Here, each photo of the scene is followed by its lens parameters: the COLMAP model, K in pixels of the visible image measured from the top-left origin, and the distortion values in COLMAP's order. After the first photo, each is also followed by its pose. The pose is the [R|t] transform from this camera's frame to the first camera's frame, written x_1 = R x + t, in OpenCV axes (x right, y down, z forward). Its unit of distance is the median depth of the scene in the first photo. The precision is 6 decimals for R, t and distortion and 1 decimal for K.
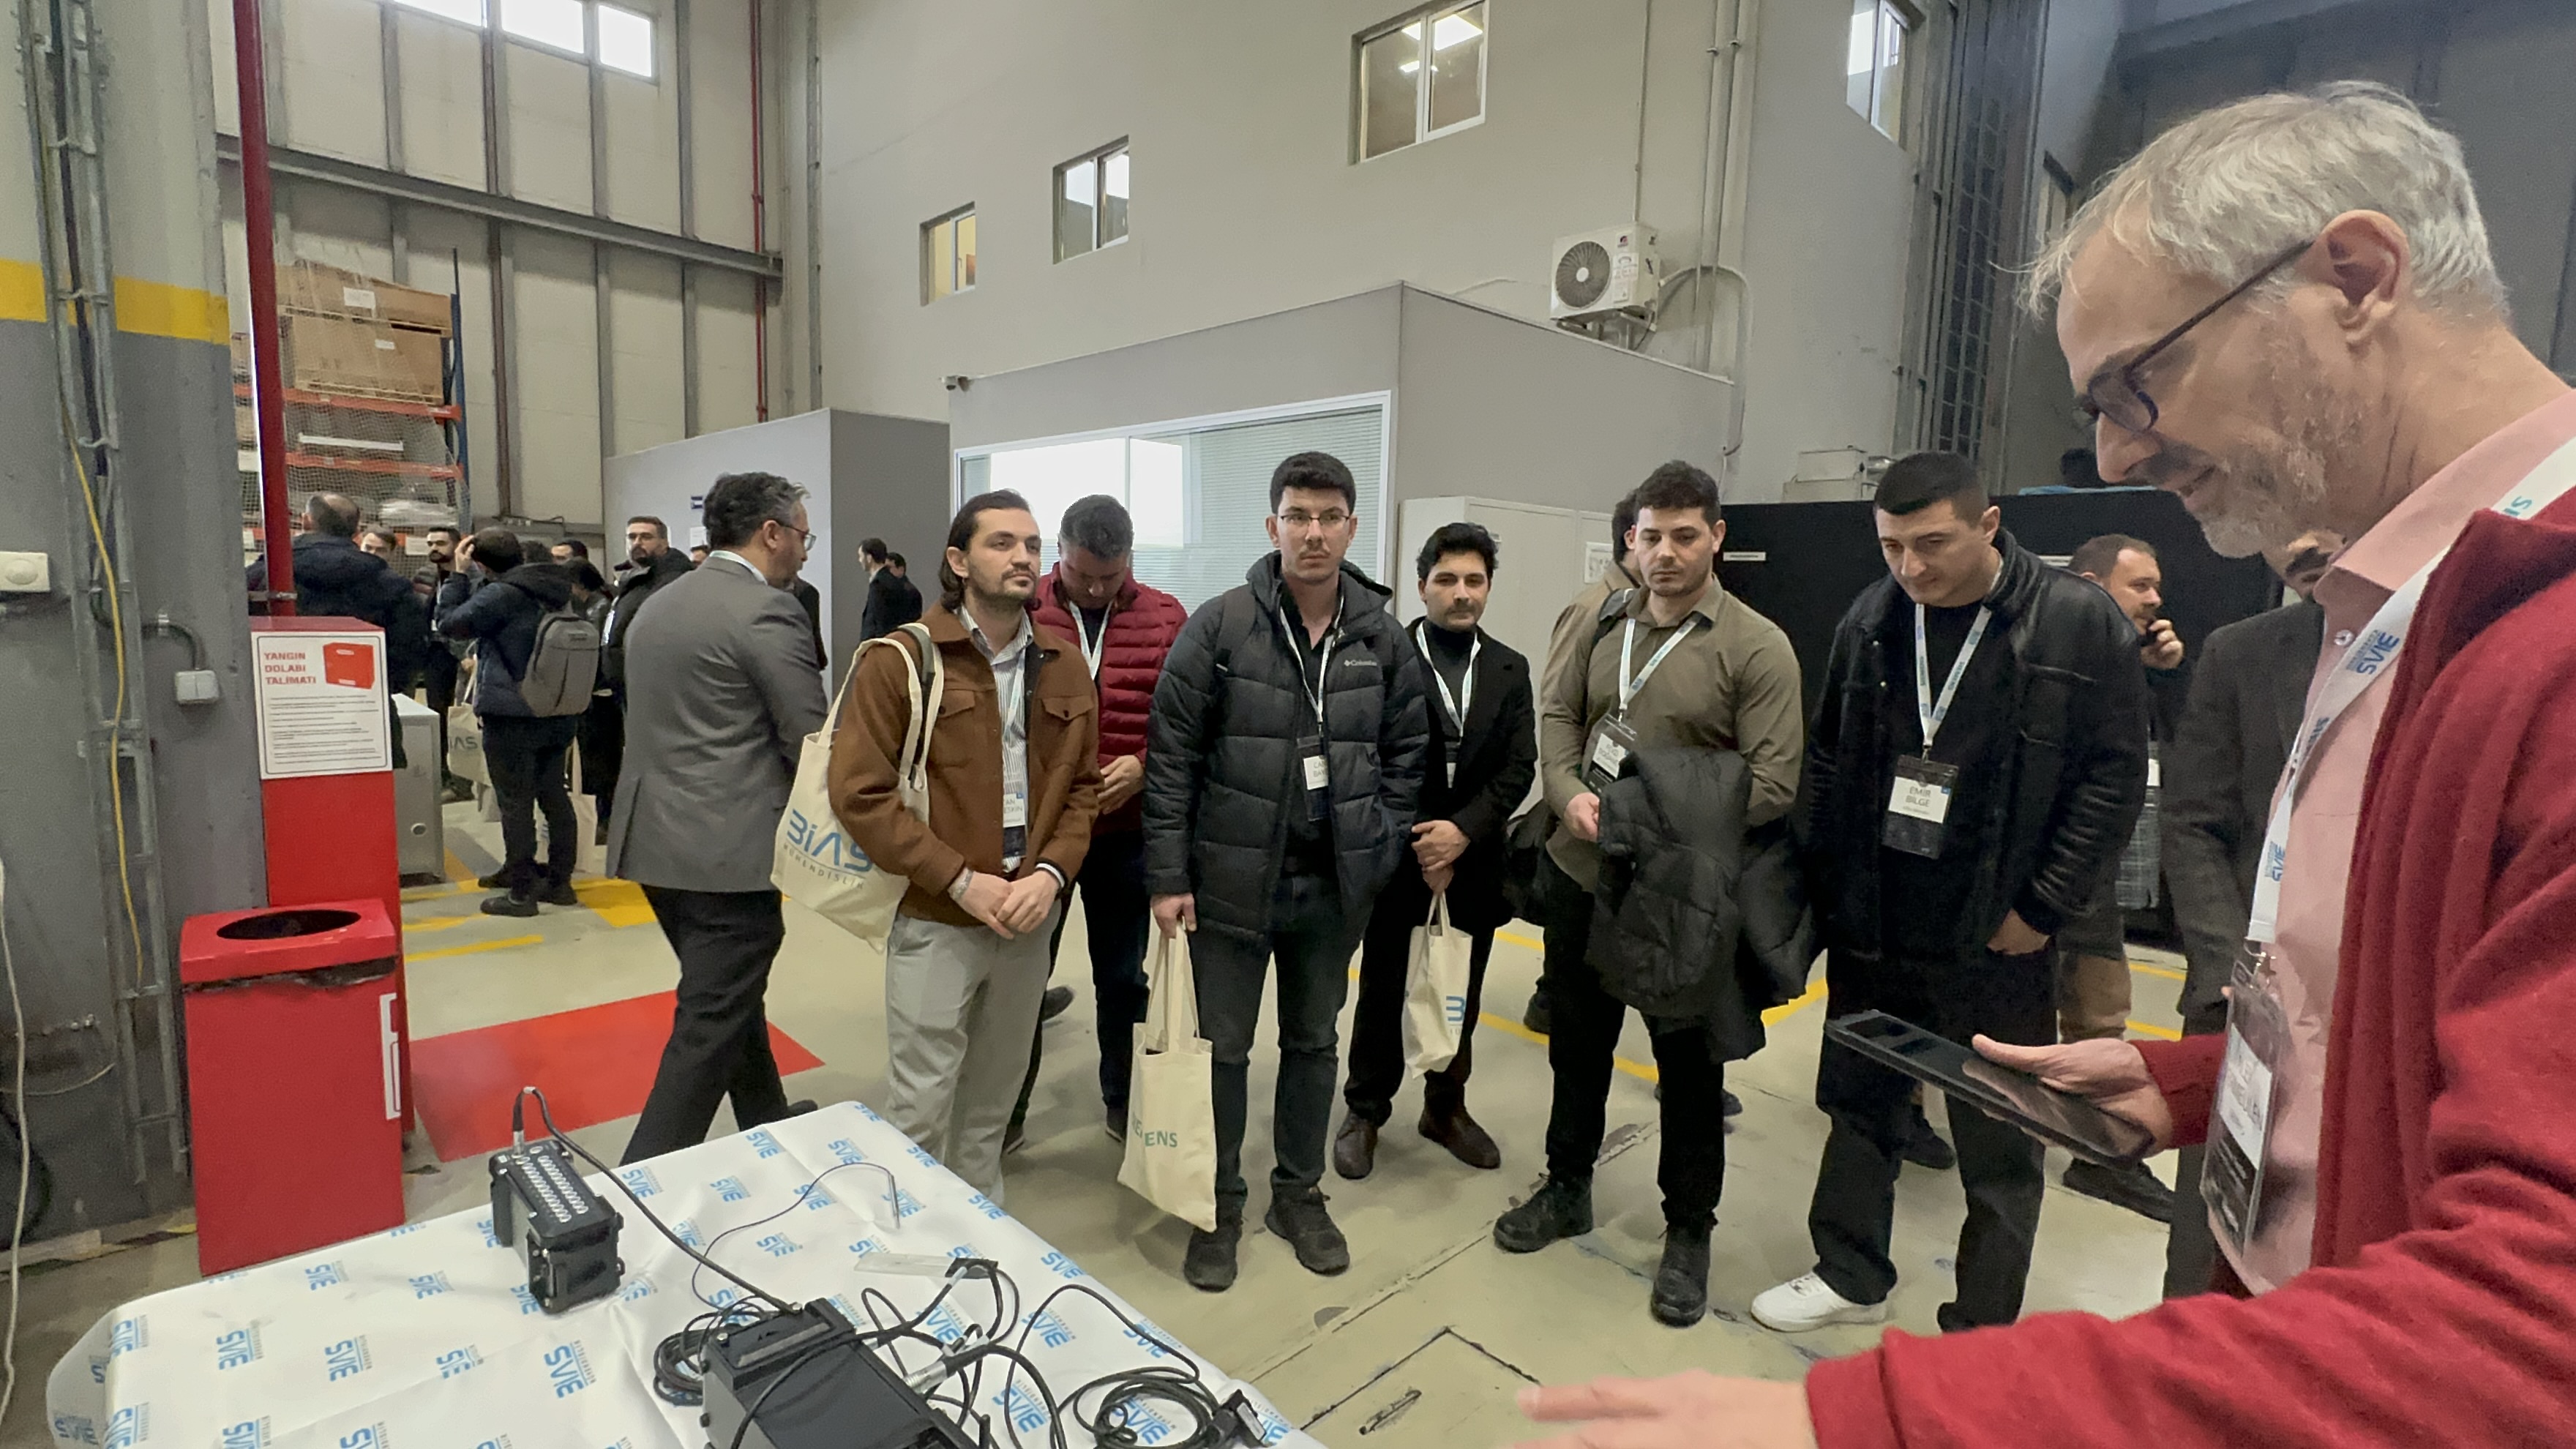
lens RADIAL K [[1172.9, 0, 1291.3], [0, 1172.9, 728.0], [0, 0, 1]] dist [-0.003534, 0.000064]
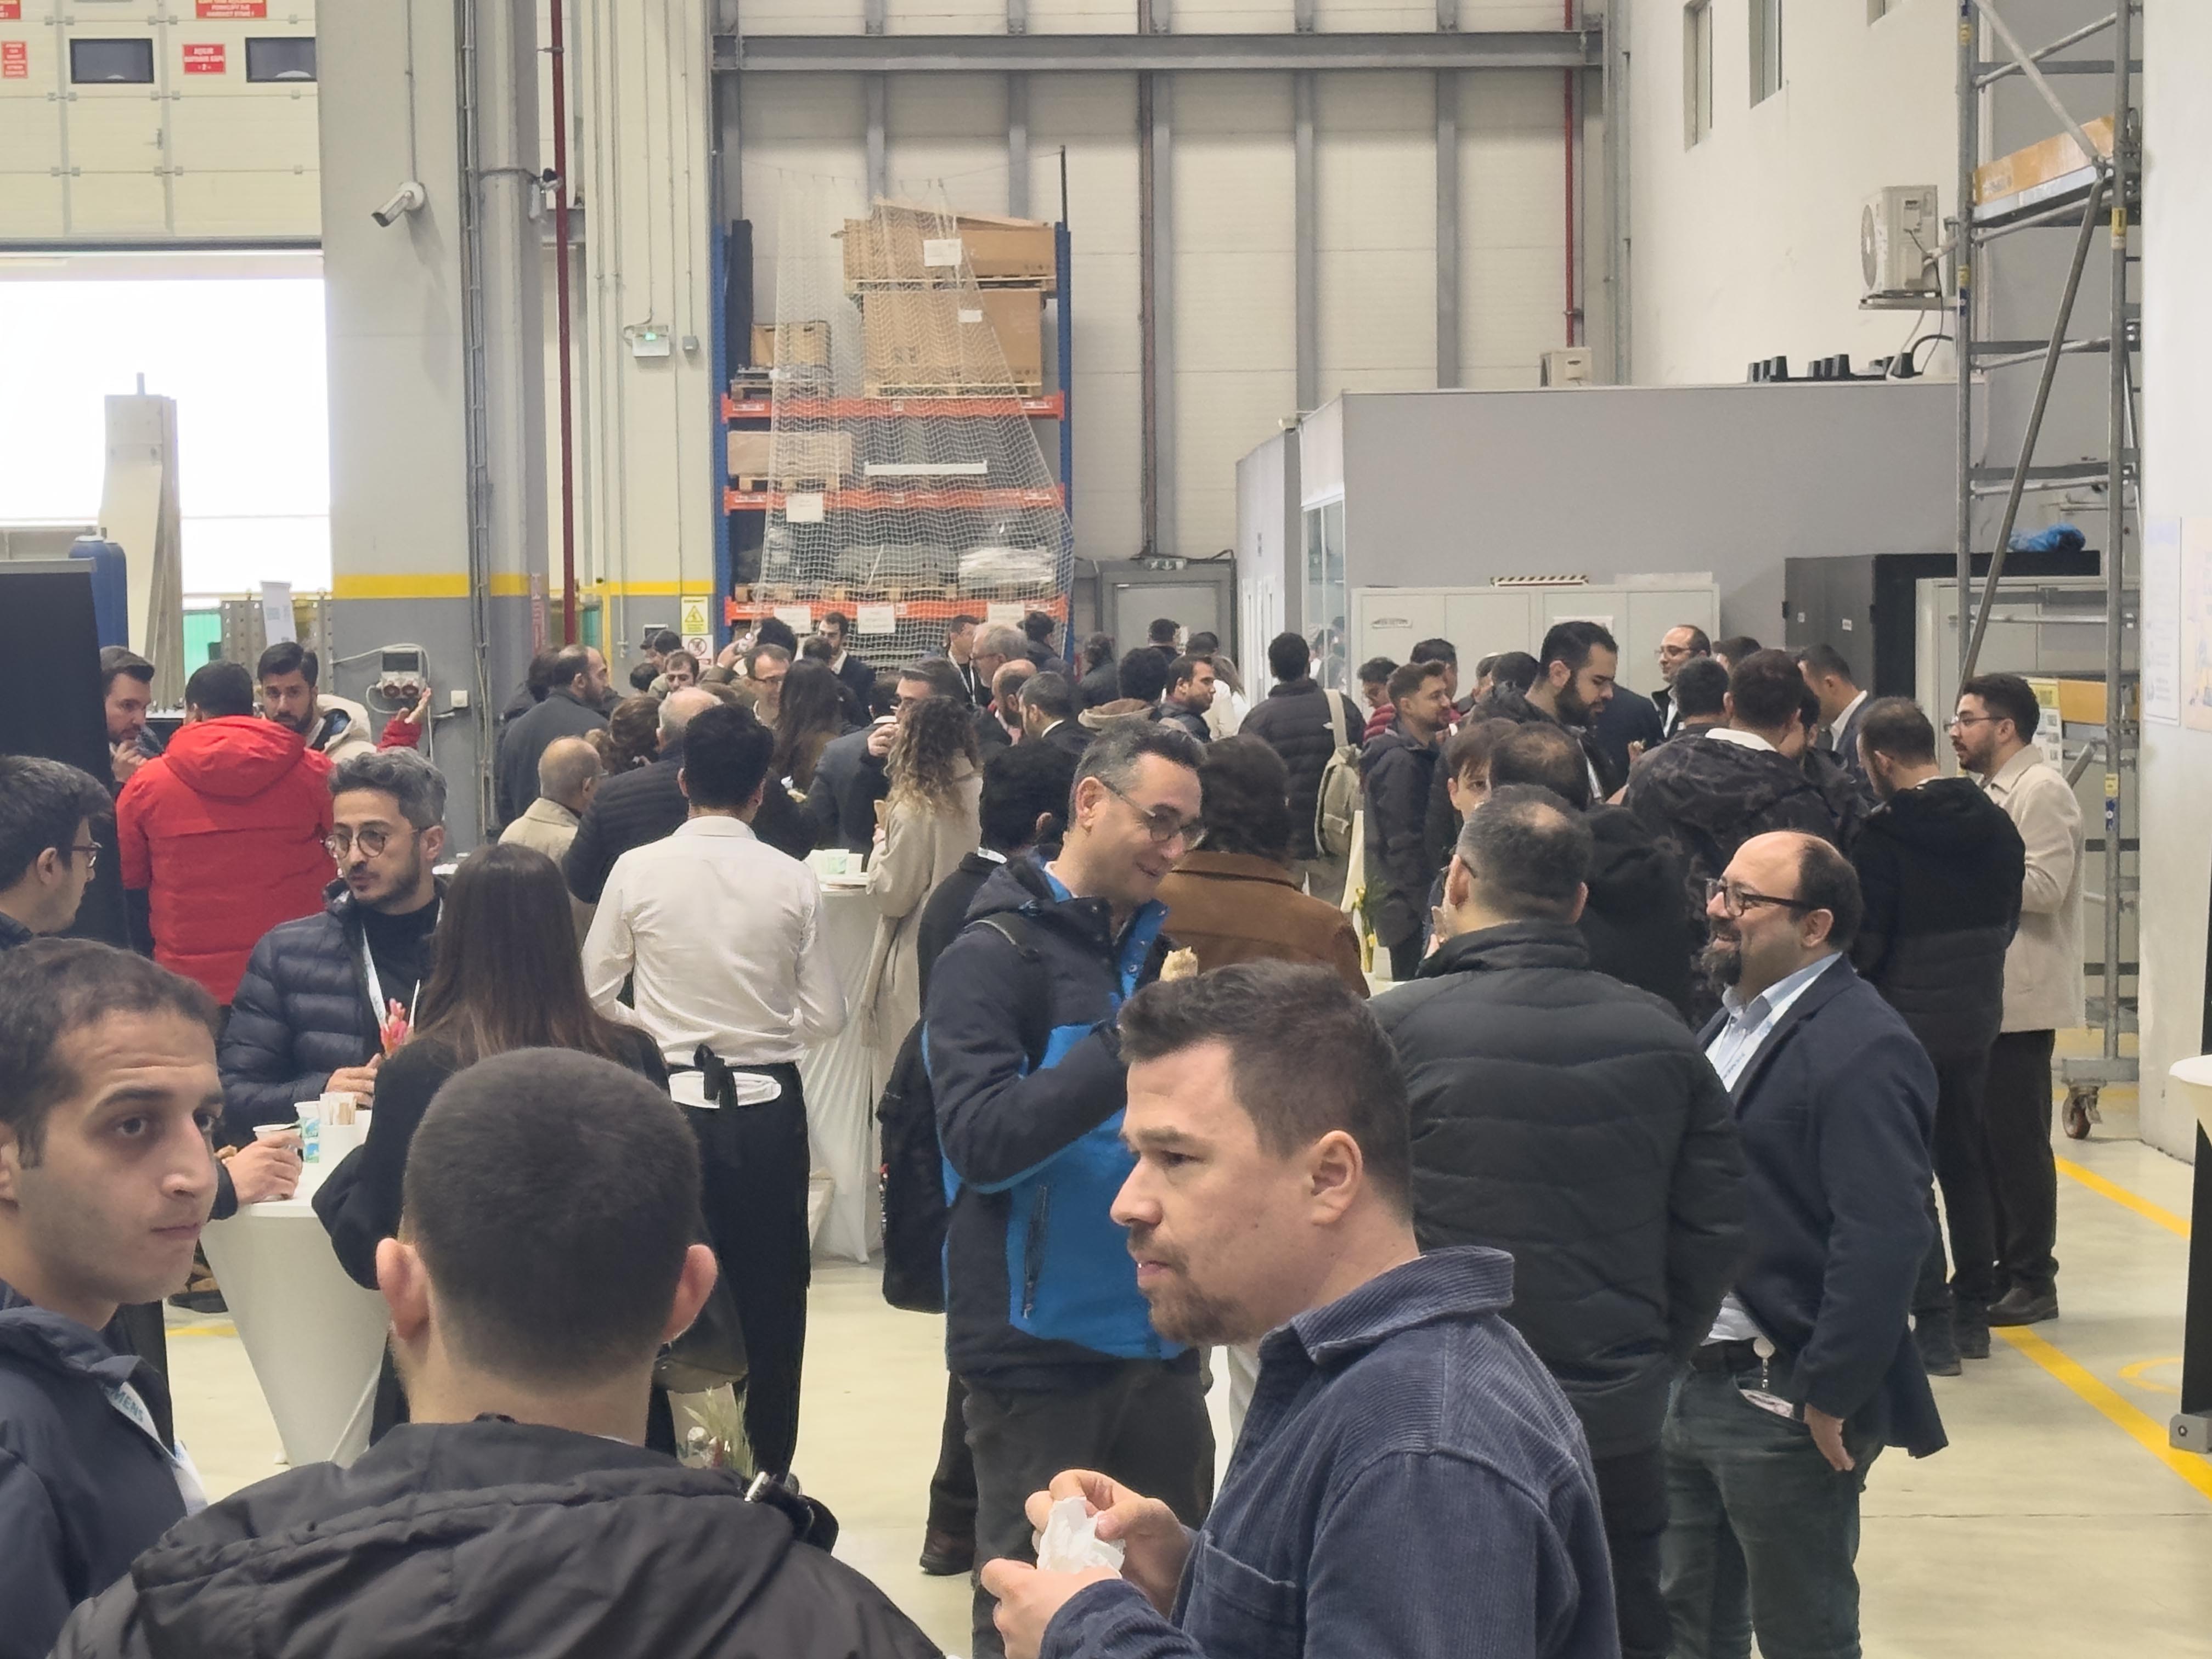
lens RADIAL K [[4876.3, 0, 1106.0], [0, 4876.3, 829.5], [0, 0, 1]] dist [0.383874, 0.240935]
pose [[0.726895, -0.005870, -0.686724, 1.153595], [-0.042901, 0.997622, -0.053937, 0.105426], [0.685408, 0.068668, 0.724915, -0.913034]]
